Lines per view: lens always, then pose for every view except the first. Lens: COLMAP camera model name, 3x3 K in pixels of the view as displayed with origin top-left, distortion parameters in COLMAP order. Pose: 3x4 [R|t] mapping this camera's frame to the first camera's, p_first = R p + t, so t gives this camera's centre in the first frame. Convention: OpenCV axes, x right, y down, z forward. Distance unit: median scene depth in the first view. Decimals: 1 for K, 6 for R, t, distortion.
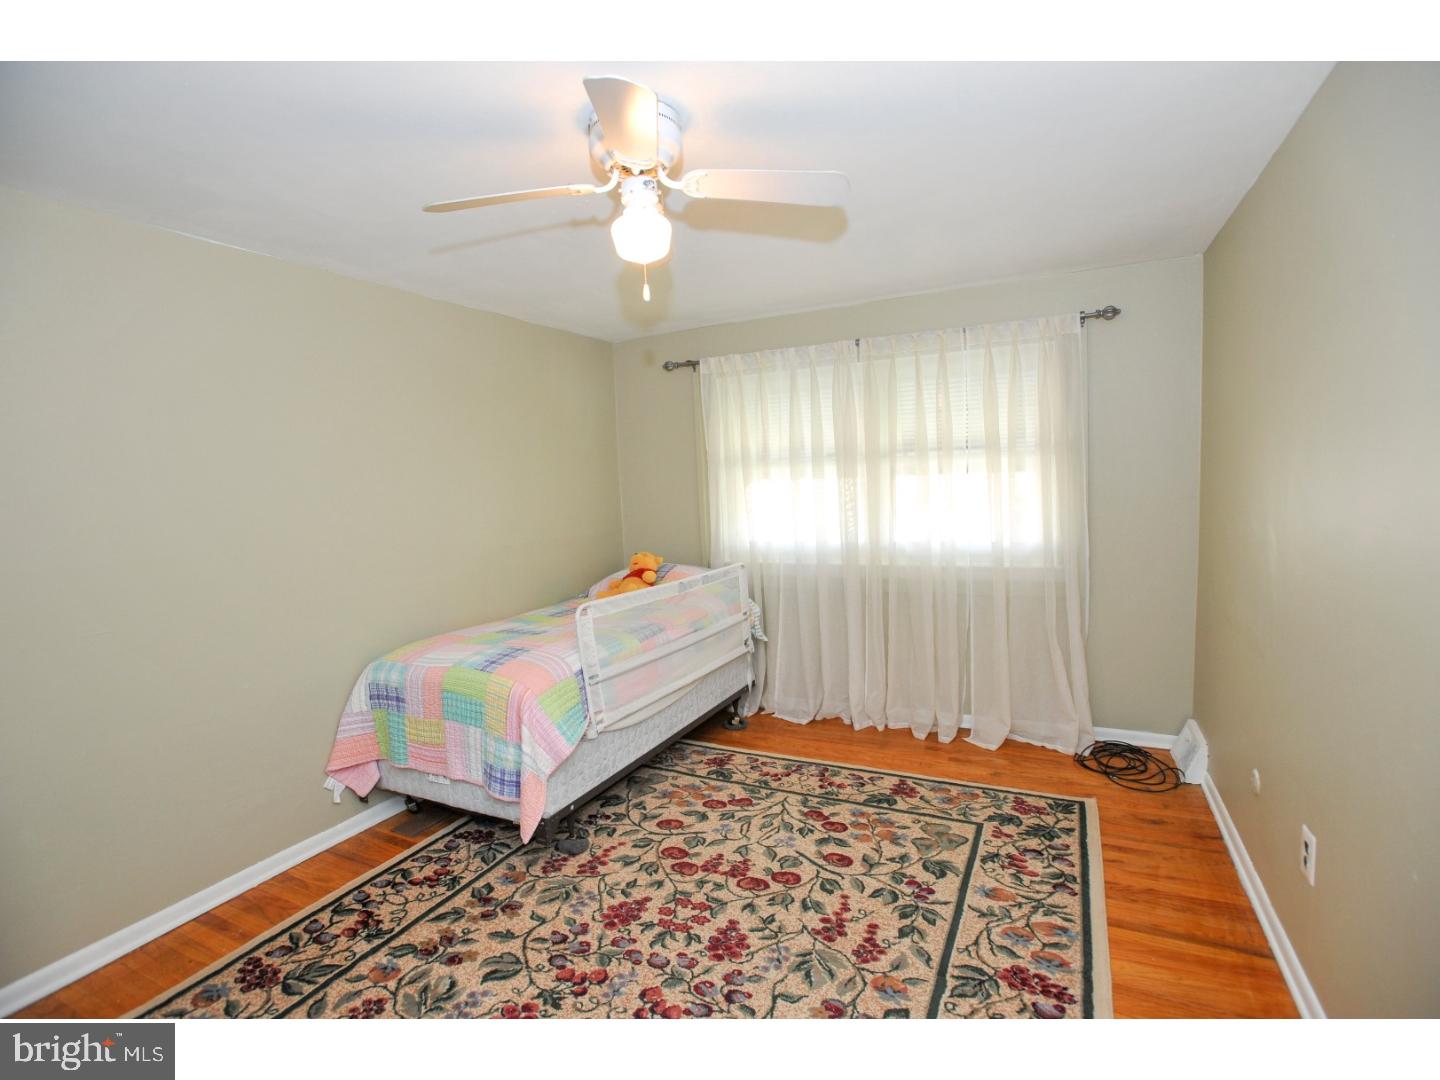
lens RADIAL K [[693.9, 0, 723.3], [0, 693.9, 545.7], [0, 0, 1]] dist [-0.063839, 0.025748]
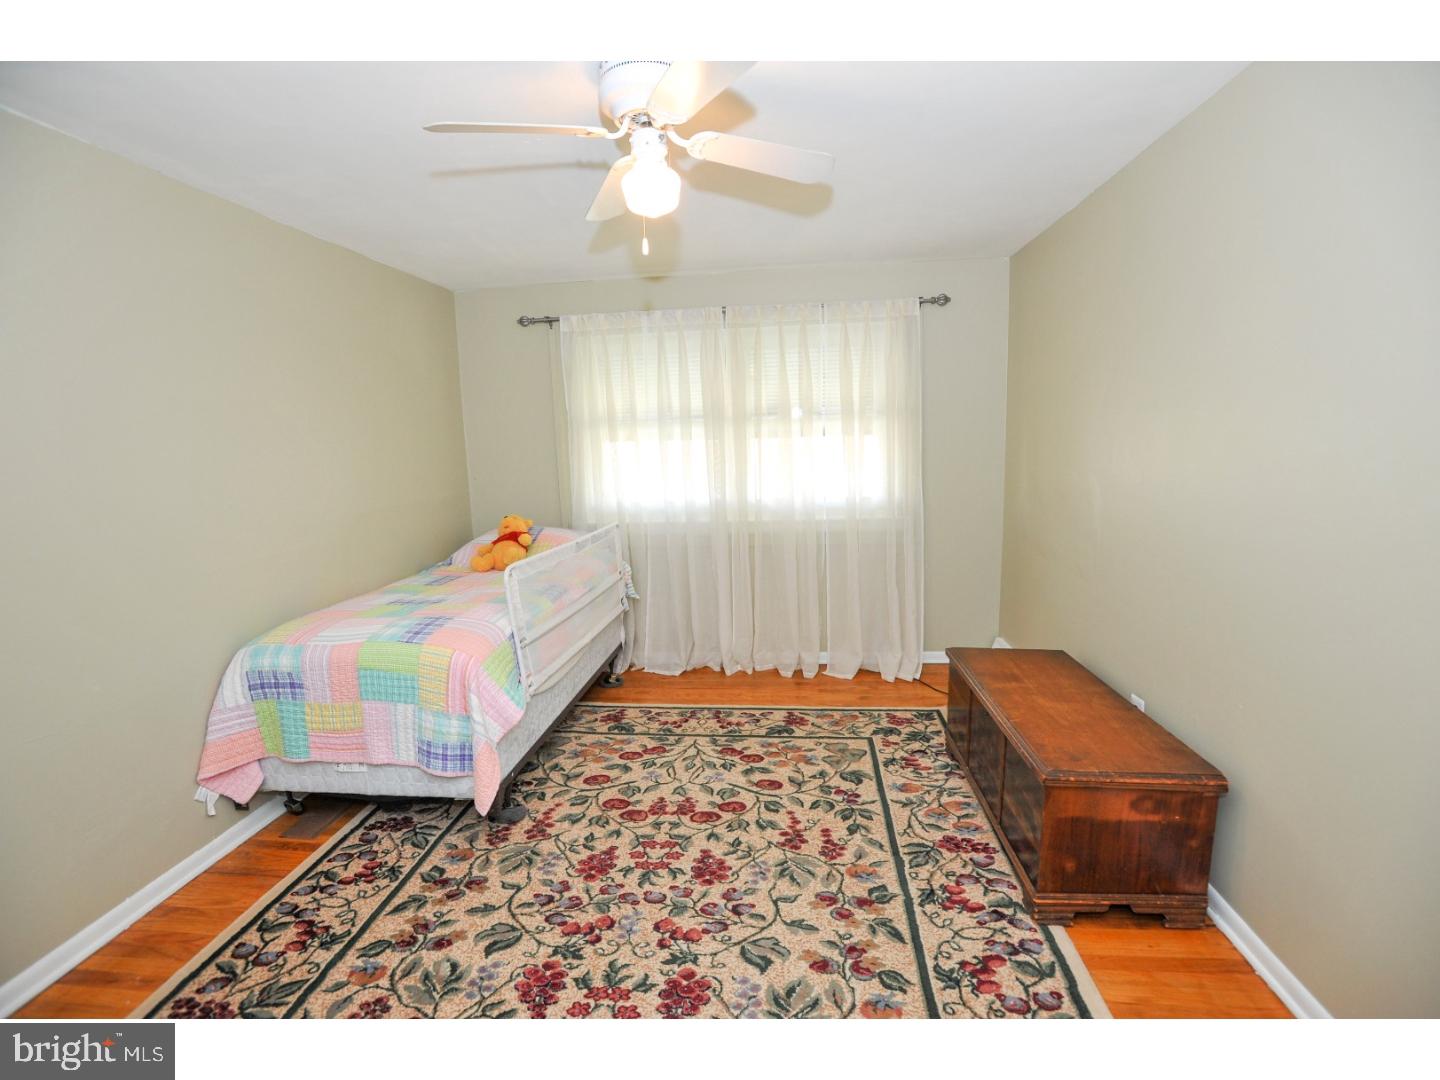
lens RADIAL K [[693.9, 0, 723.3], [0, 693.9, 545.7], [0, 0, 1]] dist [-0.063839, 0.025748]
pose [[0.937445, -0.041275, 0.345677, -0.257811], [0.025356, 0.998405, 0.050451, 0.016076], [-0.347208, -0.038530, 0.936996, -0.000260]]
